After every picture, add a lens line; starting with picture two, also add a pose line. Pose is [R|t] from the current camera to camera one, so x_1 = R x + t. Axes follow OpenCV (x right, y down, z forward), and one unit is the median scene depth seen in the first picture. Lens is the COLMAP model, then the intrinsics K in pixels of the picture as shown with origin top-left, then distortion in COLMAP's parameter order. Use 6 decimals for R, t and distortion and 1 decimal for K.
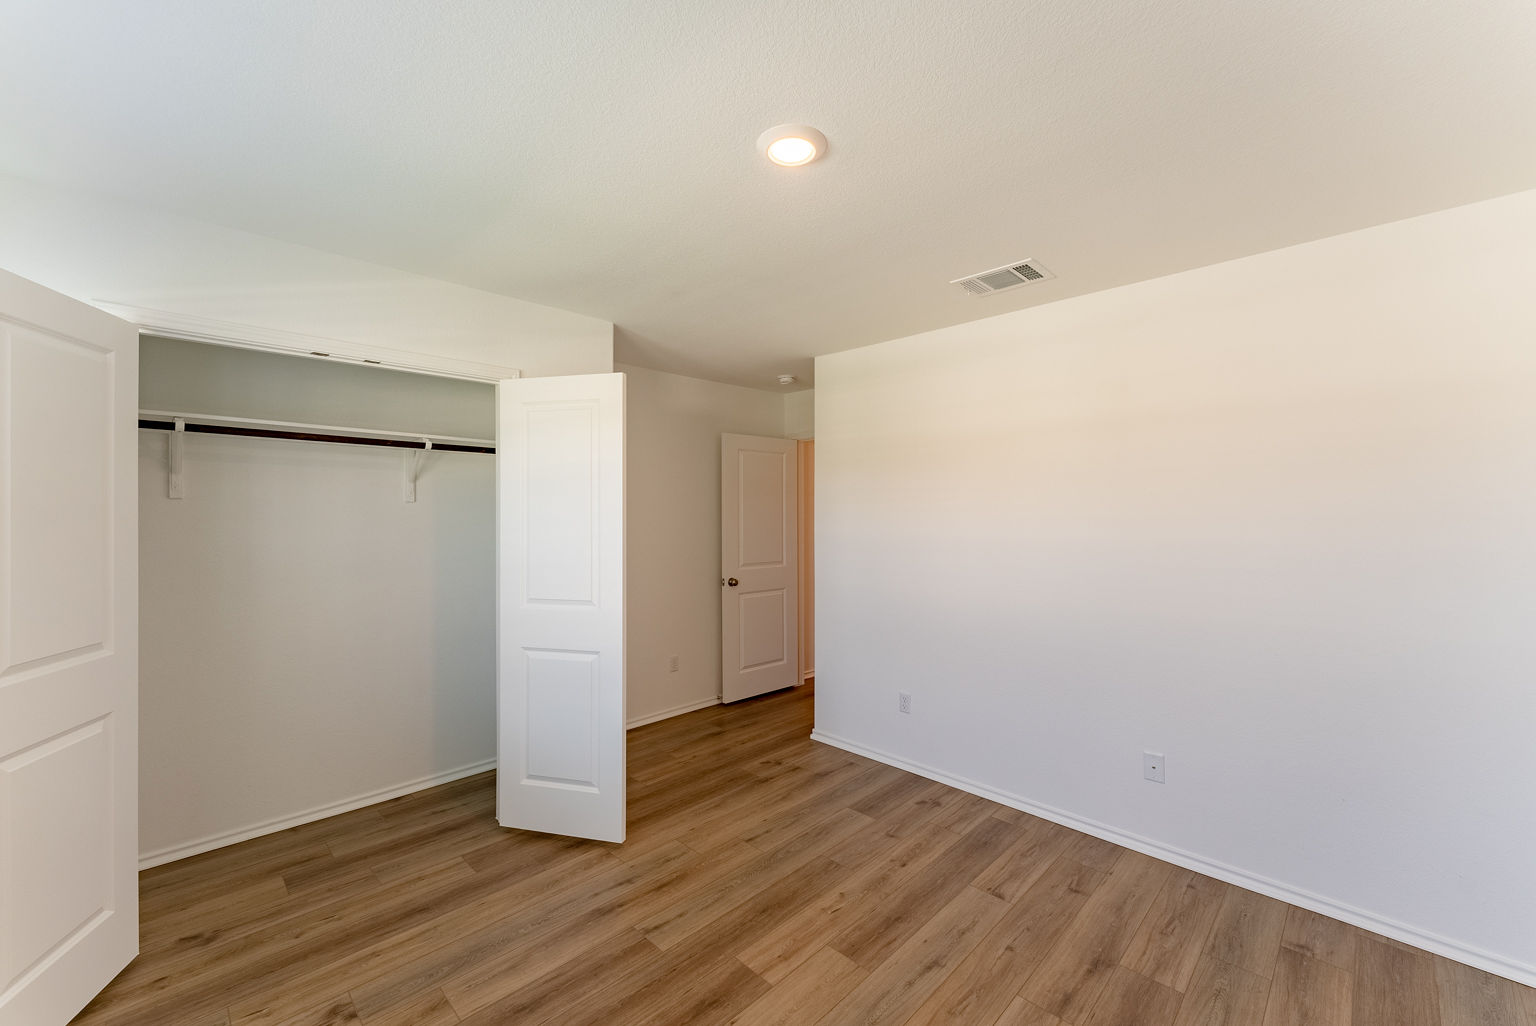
lens RADIAL K [[618.7, 0, 761.5], [0, 618.7, 516.4], [0, 0, 1]] dist [-0.000039, -0.000438]
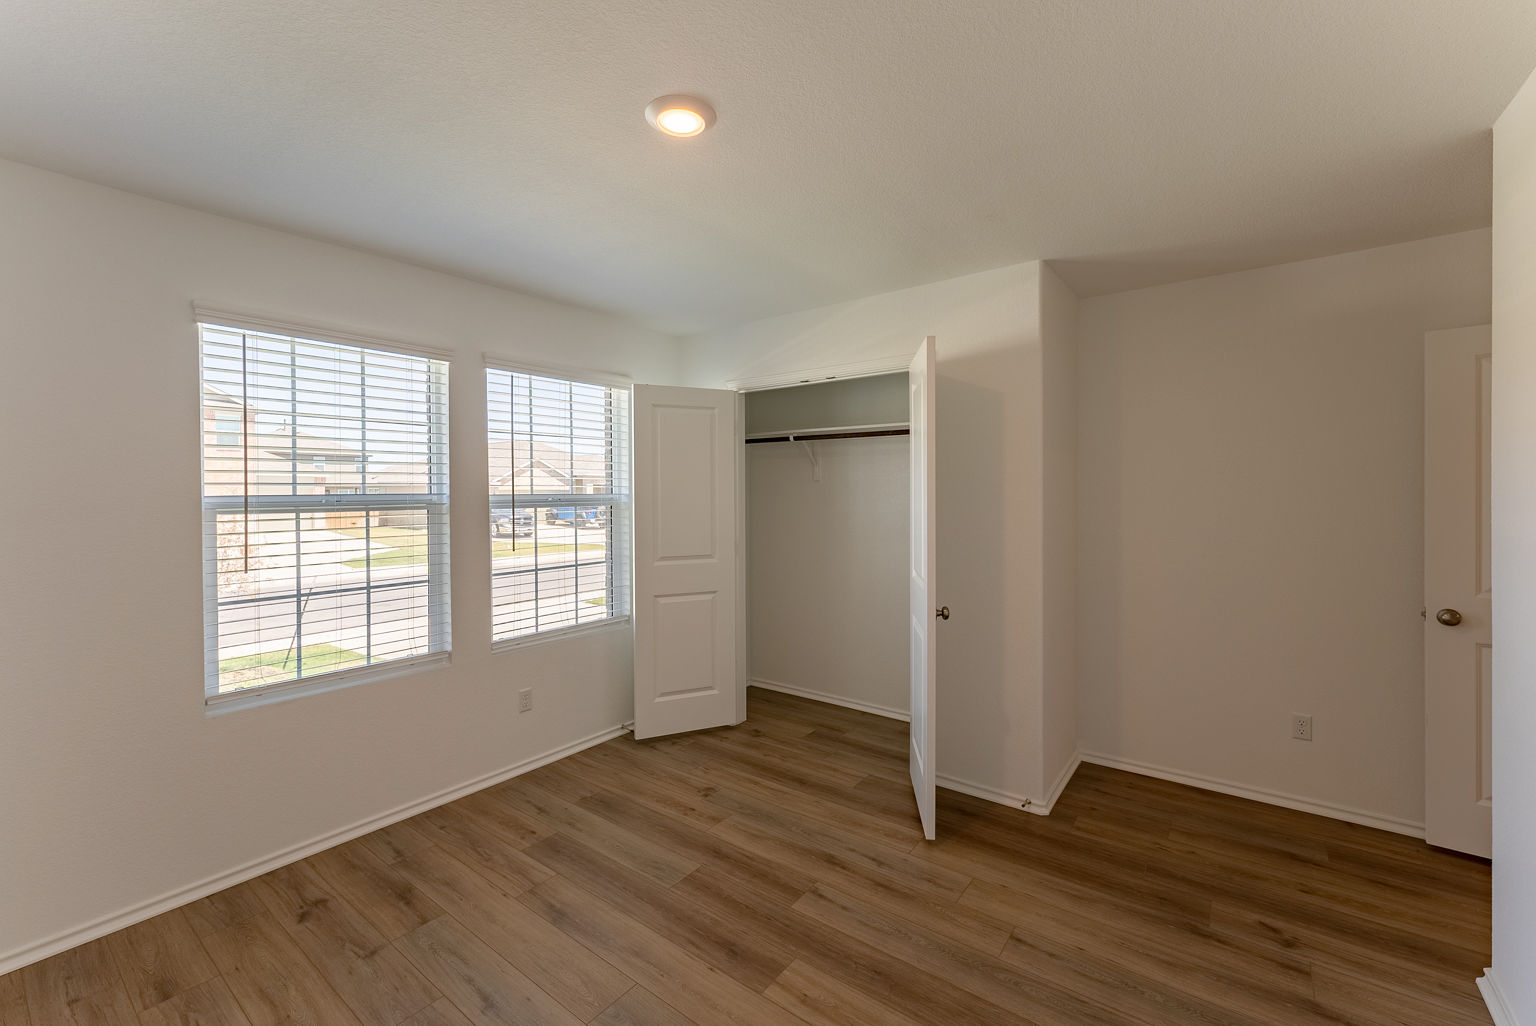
lens RADIAL K [[618.7, 0, 761.5], [0, 618.7, 516.4], [0, 0, 1]] dist [-0.000039, -0.000438]
pose [[0.142710, 0.036734, -0.989083, 0.784181], [-0.001176, 0.999317, 0.036945, 0.004209], [0.989764, -0.004109, 0.142655, 0.747067]]
